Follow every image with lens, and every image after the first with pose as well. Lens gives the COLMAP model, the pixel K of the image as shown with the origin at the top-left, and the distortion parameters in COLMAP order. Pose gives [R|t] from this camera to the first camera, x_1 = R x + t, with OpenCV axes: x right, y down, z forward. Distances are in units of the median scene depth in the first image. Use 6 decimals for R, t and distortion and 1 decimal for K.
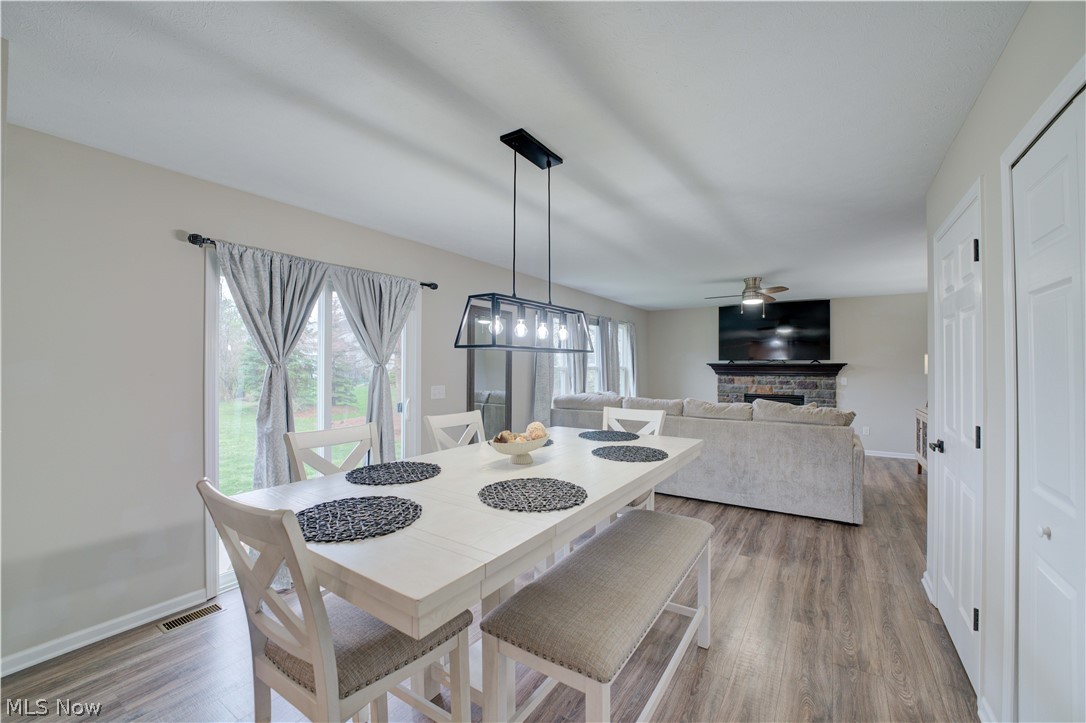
lens RADIAL K [[435.9, 0, 538.9], [0, 435.9, 362.9], [0, 0, 1]] dist [-0.030879, 0.004250]
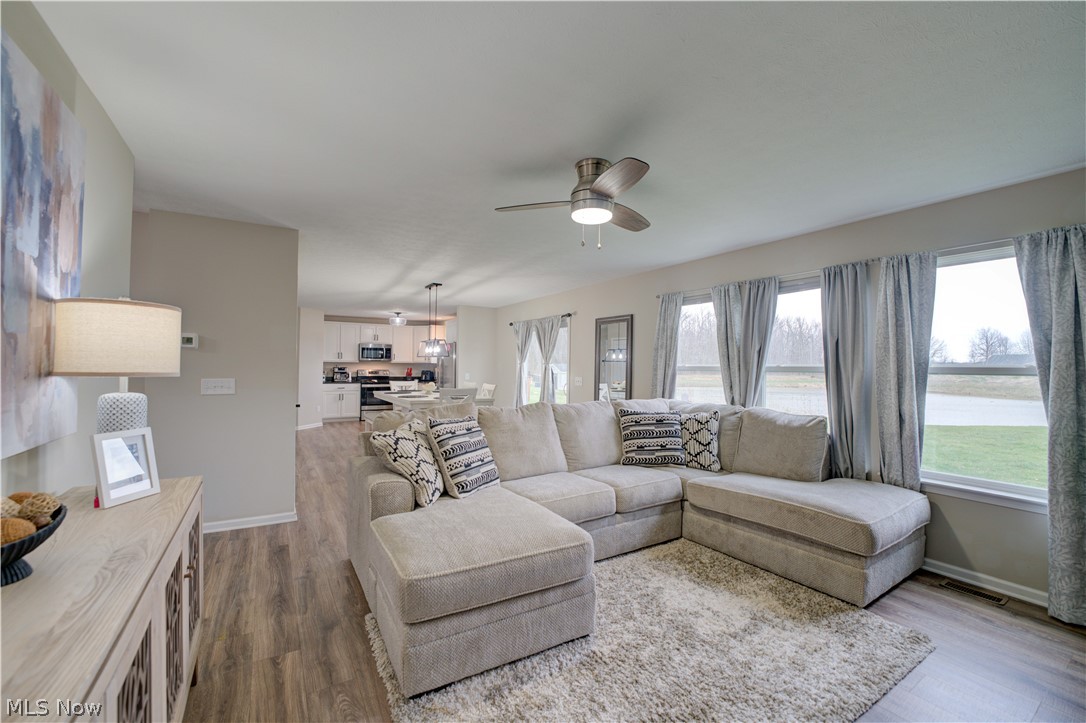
lens RADIAL K [[435.9, 0, 541.5], [0, 435.9, 363.0], [0, 0, 1]] dist [-0.030879, 0.004250]
pose [[-0.407255, -0.015024, -0.913191, 0.711788], [-0.008376, 0.999884, -0.012715, 0.013540], [0.913276, 0.002470, -0.407333, 0.873071]]
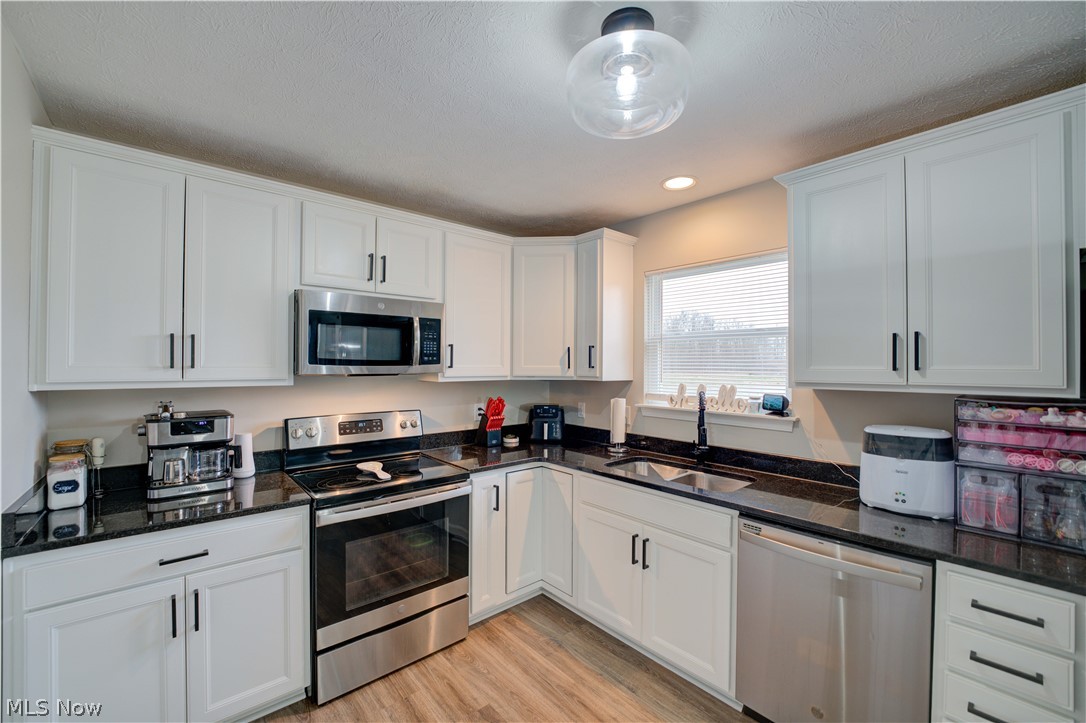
lens RADIAL K [[435.9, 0, 540.5], [0, 435.9, 362.3], [0, 0, 1]] dist [-0.030879, 0.004250]
pose [[-0.253594, -0.009226, -0.967267, -0.160606], [0.002601, 0.999944, -0.010220, -0.014940], [0.967307, -0.005107, -0.253556, -0.079904]]
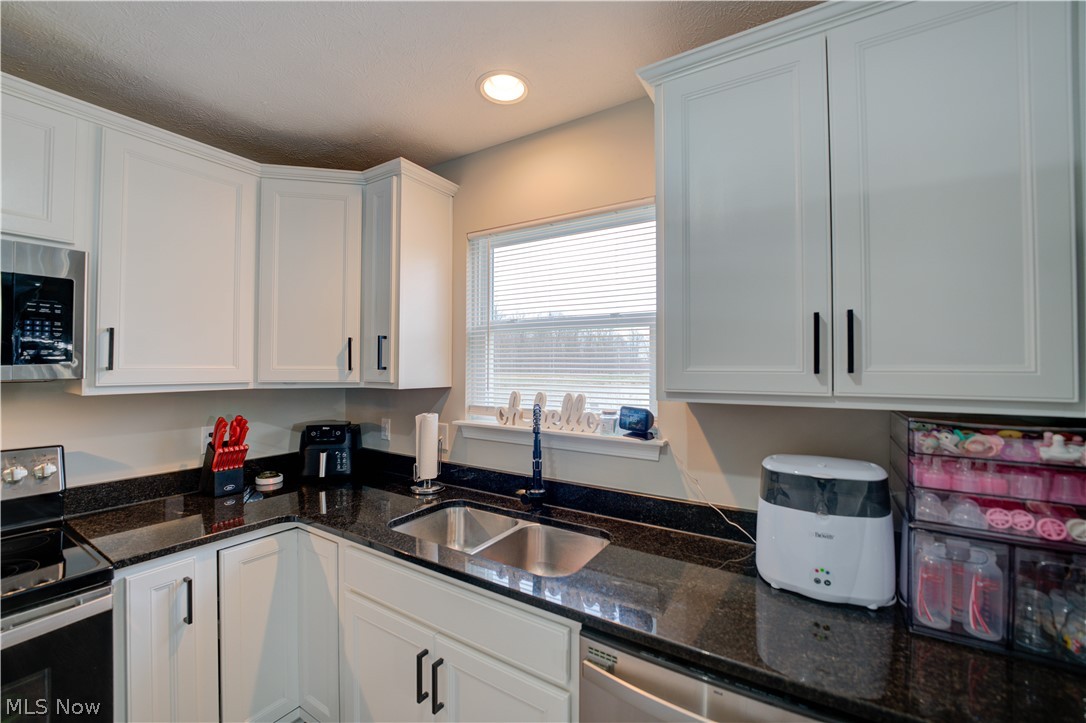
lens RADIAL K [[435.9, 0, 536.2], [0, 435.9, 362.5], [0, 0, 1]] dist [-0.030879, 0.004250]
pose [[0.027746, -0.012087, -0.999542, -0.292184], [0.003375, 0.999922, -0.011998, -0.014658], [0.999609, -0.003040, 0.027785, -0.050615]]
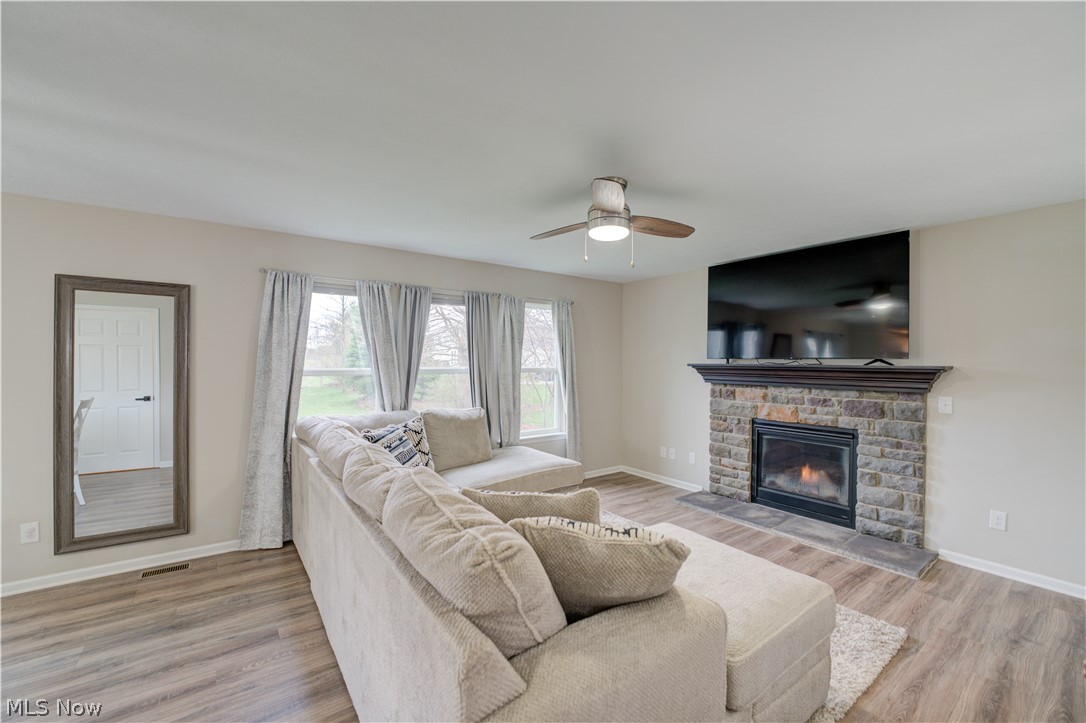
lens RADIAL K [[435.9, 0, 540.8], [0, 435.9, 364.9], [0, 0, 1]] dist [-0.030879, 0.004250]
pose [[0.940412, 0.005995, -0.339984, 0.448672], [-0.000988, 0.999889, 0.014897, -0.006775], [0.340035, -0.013673, 0.940313, 0.416186]]
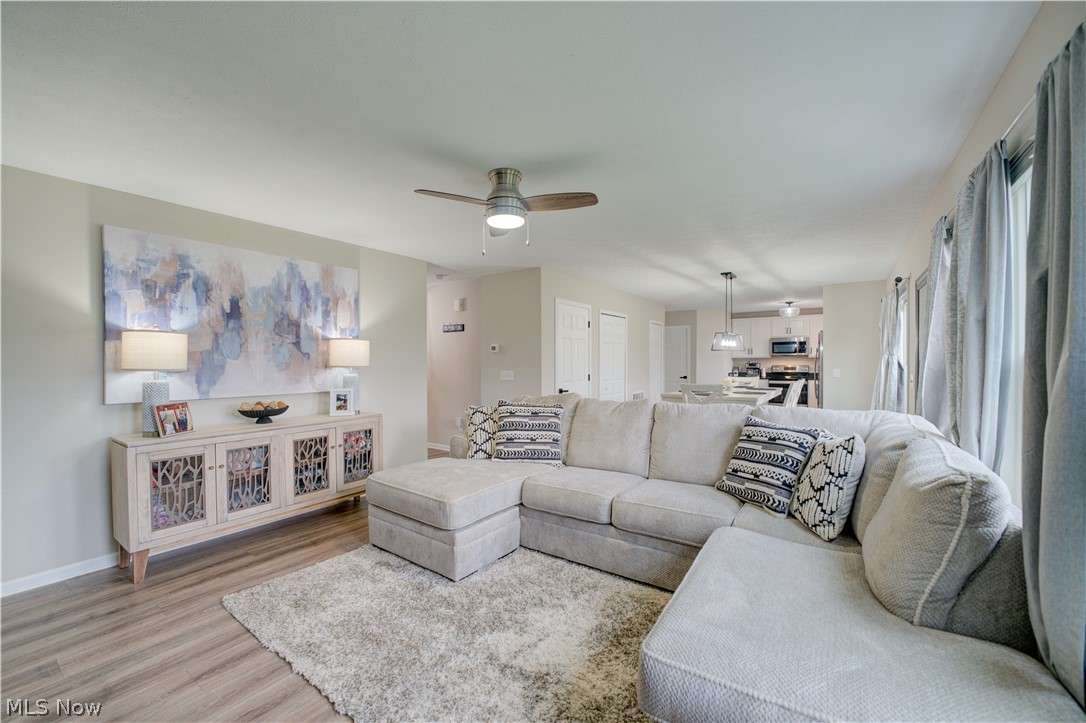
lens RADIAL K [[435.9, 0, 540.3], [0, 435.9, 364.2], [0, 0, 1]] dist [-0.030879, 0.004250]
pose [[-0.999875, 0.001618, 0.015747, 0.344390], [0.001656, 0.999996, 0.002435, 0.014421], [-0.015743, 0.002461, -0.999873, 1.144142]]
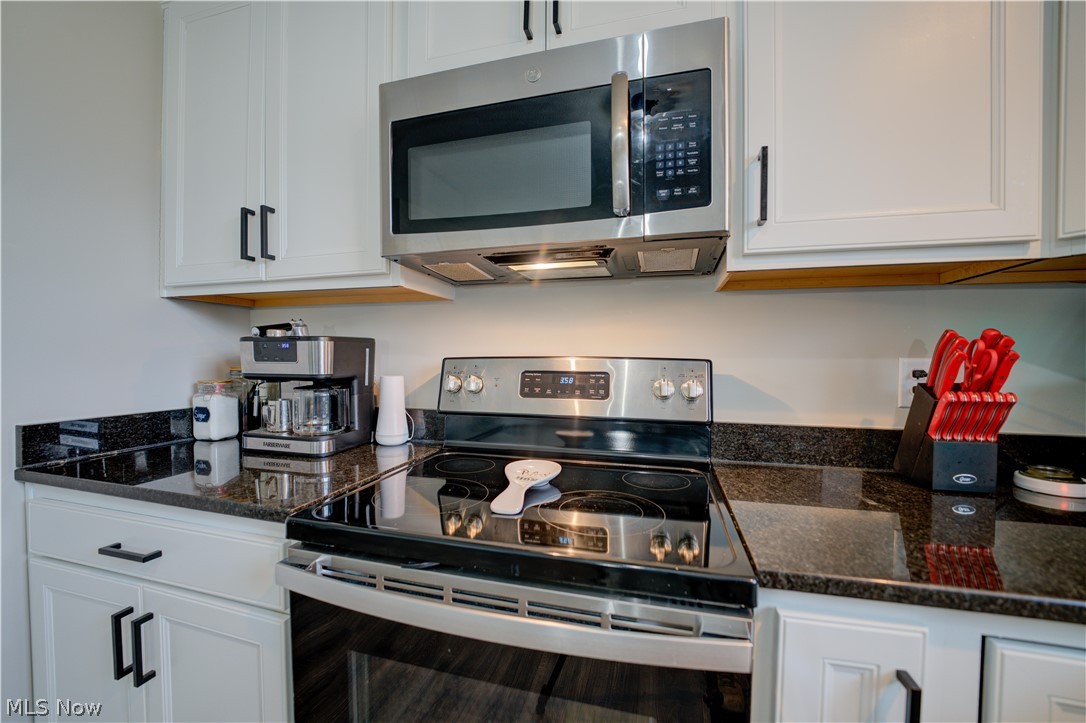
lens RADIAL K [[435.9, 0, 544.0], [0, 435.9, 363.4], [0, 0, 1]] dist [-0.030879, 0.004250]
pose [[-0.948111, -0.001707, -0.317933, -0.404411], [-0.005358, 0.999929, 0.010610, 0.023706], [0.317893, 0.011763, -0.948054, -0.153369]]
